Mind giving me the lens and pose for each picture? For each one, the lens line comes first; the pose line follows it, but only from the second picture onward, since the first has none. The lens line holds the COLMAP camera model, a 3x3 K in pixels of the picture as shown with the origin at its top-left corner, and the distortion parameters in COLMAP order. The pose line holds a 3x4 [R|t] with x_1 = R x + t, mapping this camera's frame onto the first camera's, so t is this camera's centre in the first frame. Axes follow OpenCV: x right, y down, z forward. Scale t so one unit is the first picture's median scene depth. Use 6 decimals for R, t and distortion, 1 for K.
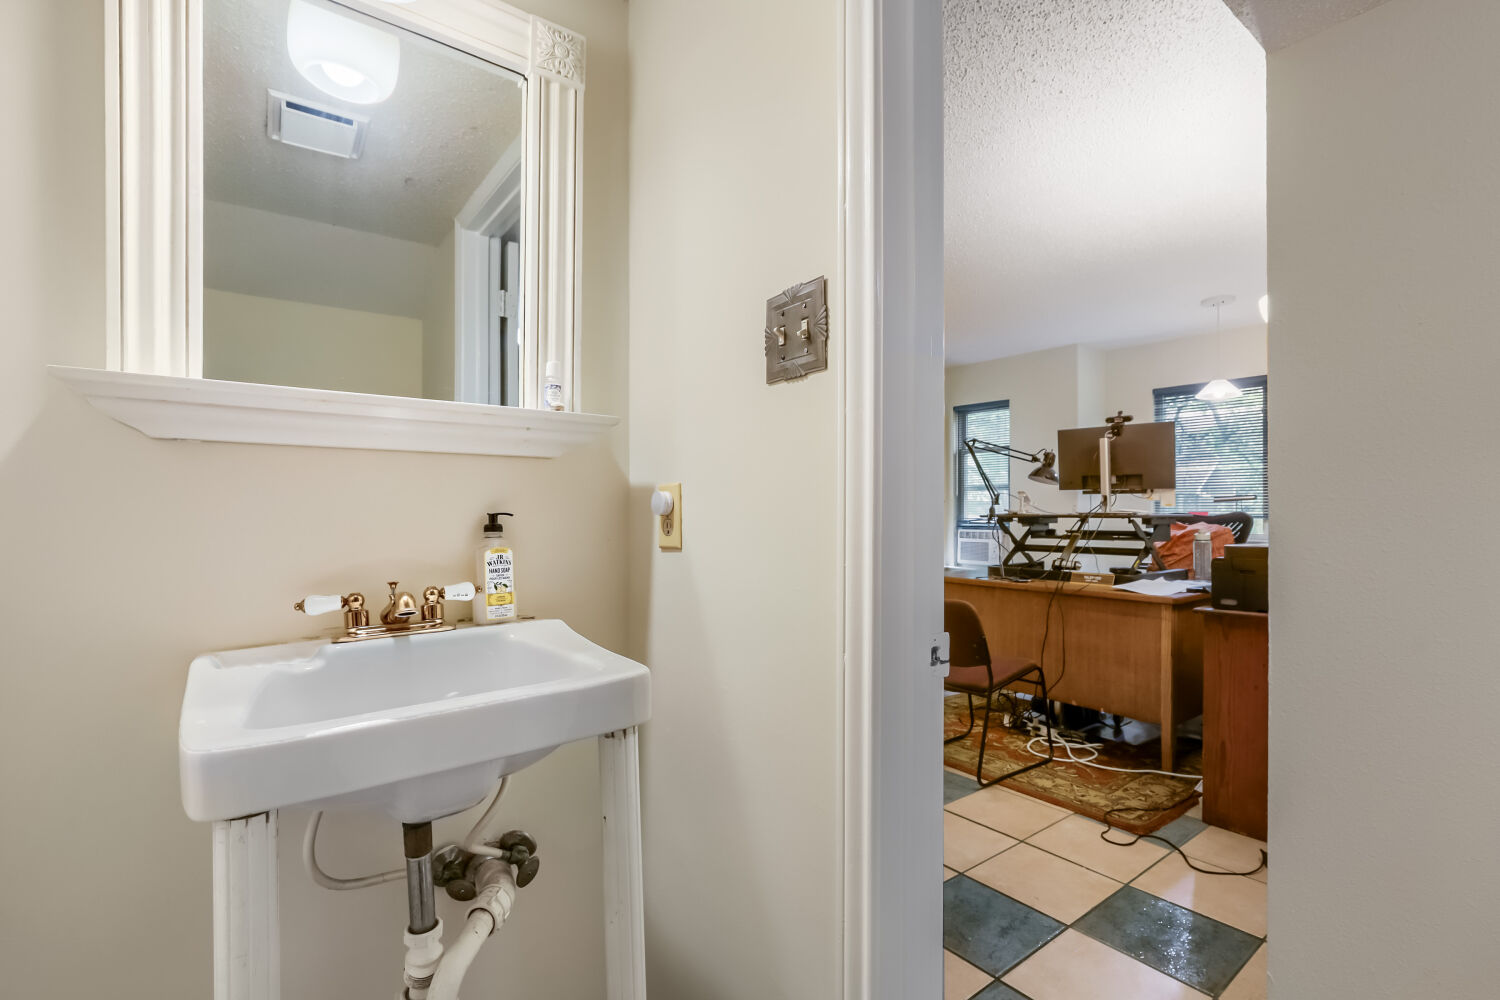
lens RADIAL K [[684.7, 0, 750.0], [0, 684.7, 506.0], [0, 0, 1]] dist [-0.005012, -0.000074]
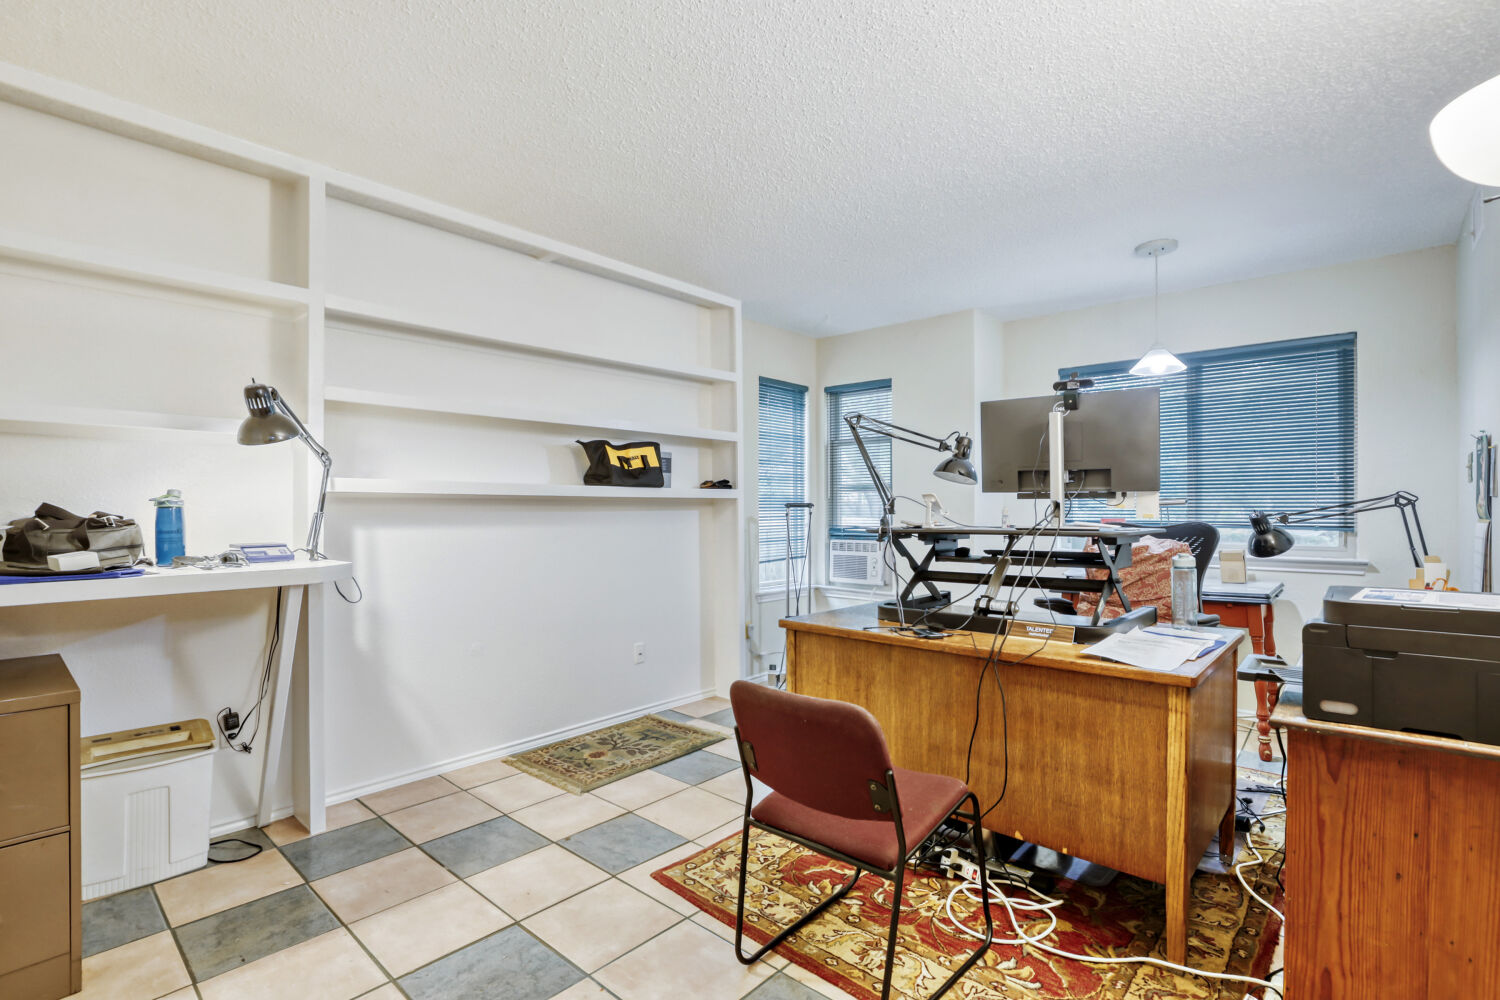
lens RADIAL K [[694.1, 0, 753.0], [0, 694.1, 500.3], [0, 0, 1]] dist [-0.017400, -0.003179]
pose [[0.981711, 0.000229, 0.190376, 0.105528], [0.001149, 0.999974, -0.007132, -0.011012], [-0.190373, 0.007221, 0.981685, 0.384251]]
